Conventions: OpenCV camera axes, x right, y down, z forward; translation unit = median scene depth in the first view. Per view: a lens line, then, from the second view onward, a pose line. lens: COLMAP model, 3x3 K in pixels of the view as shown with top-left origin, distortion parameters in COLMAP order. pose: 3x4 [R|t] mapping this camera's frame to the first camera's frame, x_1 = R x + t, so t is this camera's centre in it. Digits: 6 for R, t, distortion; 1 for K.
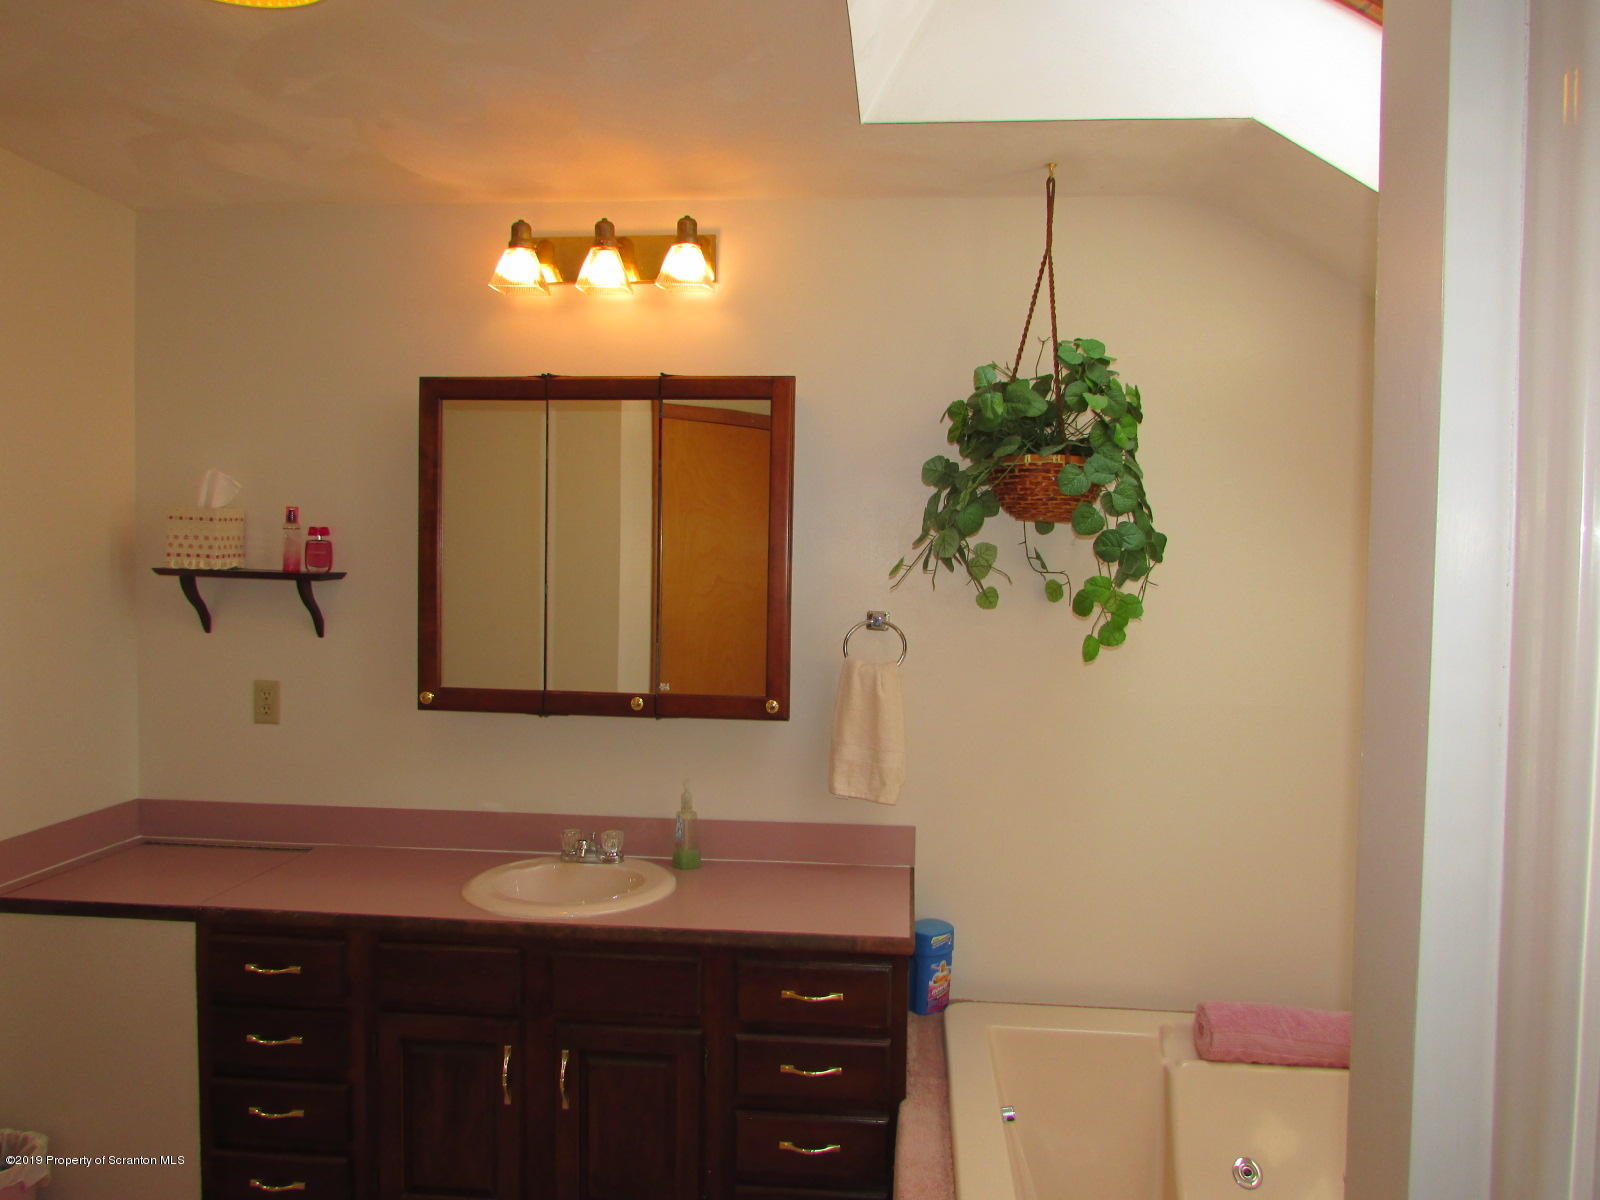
lens RADIAL K [[1159.8, 0, 780.3], [0, 1159.8, 600.6], [0, 0, 1]] dist [0.002861, 0.003518]
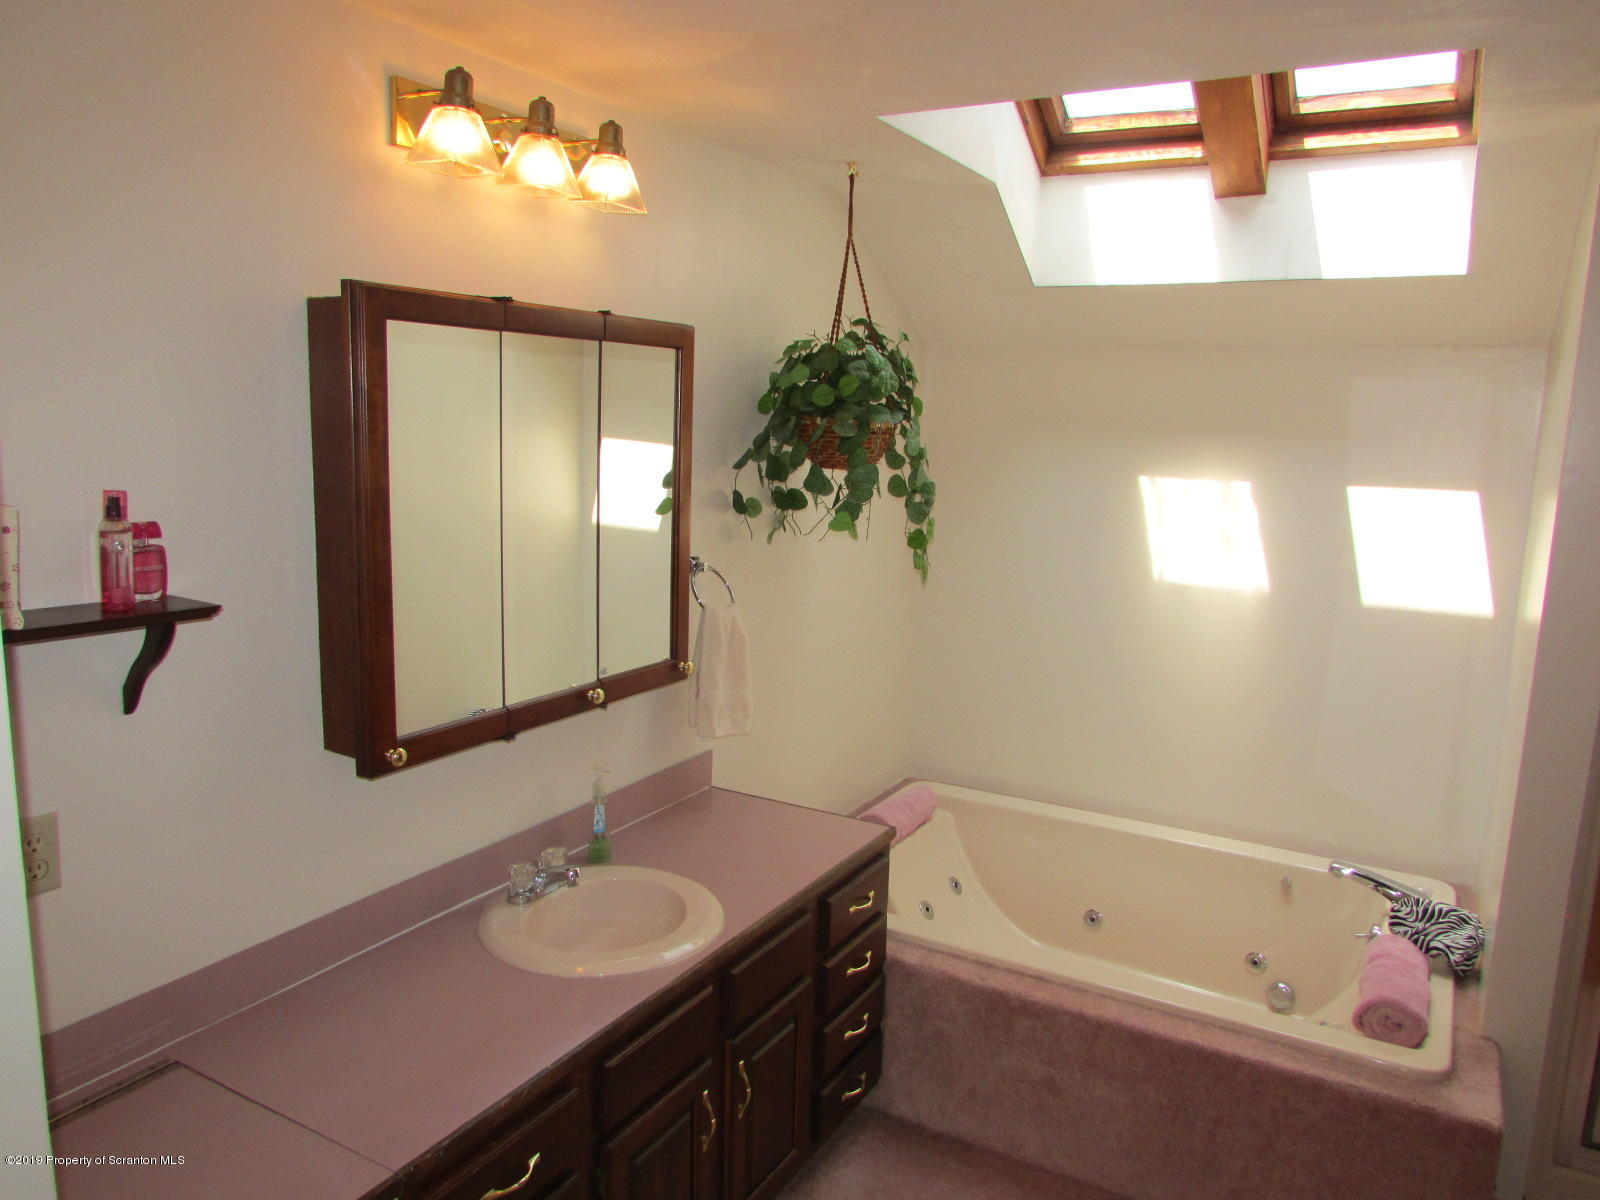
lens RADIAL K [[1159.8, 0, 780.3], [0, 1159.8, 600.6], [0, 0, 1]] dist [0.002861, 0.003518]
pose [[0.421209, -0.155695, 0.893500, -0.808972], [-0.005689, 0.984682, 0.174266, -0.131087], [-0.906946, -0.078486, 0.413872, 0.503682]]
